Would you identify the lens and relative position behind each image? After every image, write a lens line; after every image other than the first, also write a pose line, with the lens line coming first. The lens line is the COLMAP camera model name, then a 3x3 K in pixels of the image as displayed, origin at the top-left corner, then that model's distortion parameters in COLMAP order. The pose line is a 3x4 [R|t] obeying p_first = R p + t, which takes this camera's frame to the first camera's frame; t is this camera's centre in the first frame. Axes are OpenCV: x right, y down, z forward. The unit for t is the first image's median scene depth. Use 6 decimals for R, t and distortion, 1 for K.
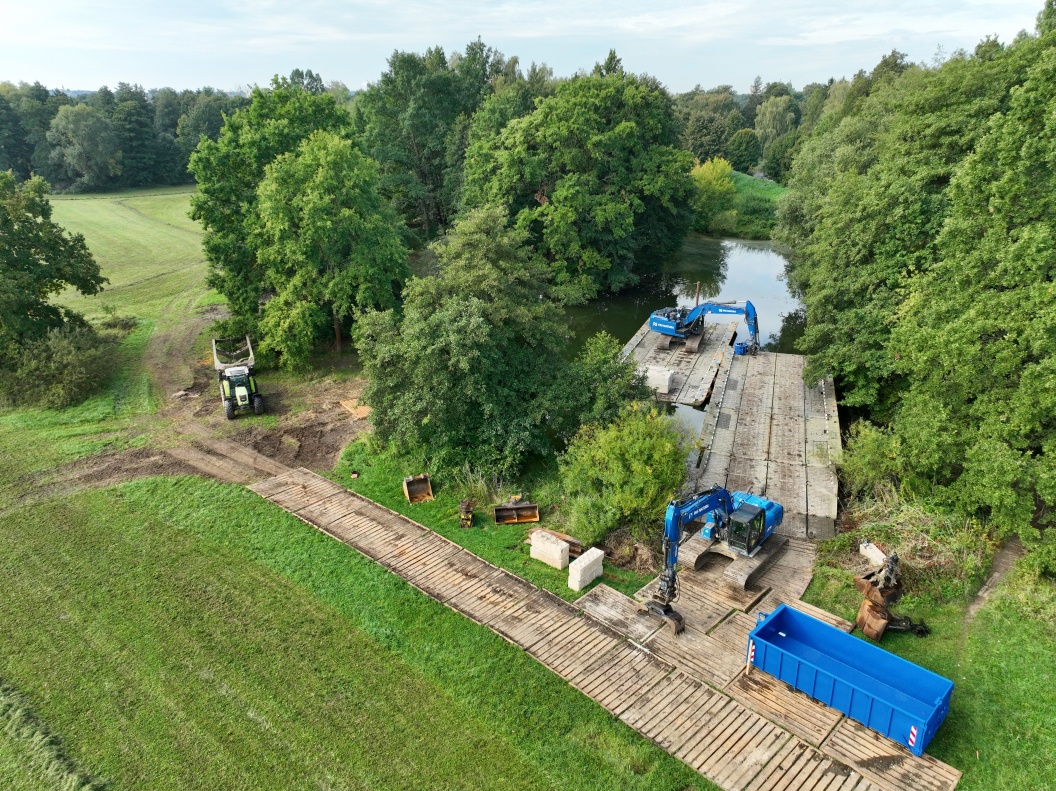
lens RADIAL K [[744.9, 0, 529.0], [0, 744.9, 391.3], [0, 0, 1]] dist [0.002498, 0.013437]
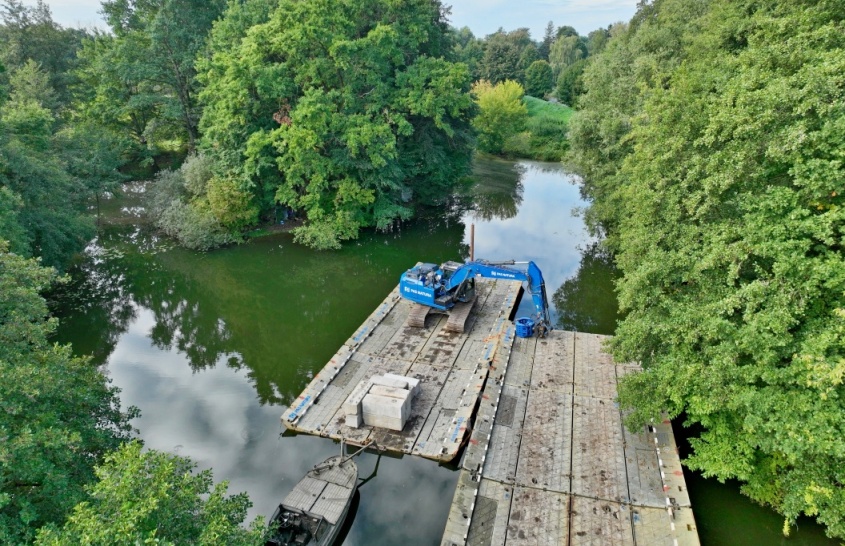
lens RADIAL K [[594.1, 0, 426.1], [0, 594.1, 223.5], [0, 0, 1]] dist [0.007652, 0.000434]
pose [[0.997164, -0.015872, 0.073560, 0.185376], [0.022135, 0.996125, -0.085119, -0.131821], [-0.071924, 0.086506, 0.993652, 0.539257]]
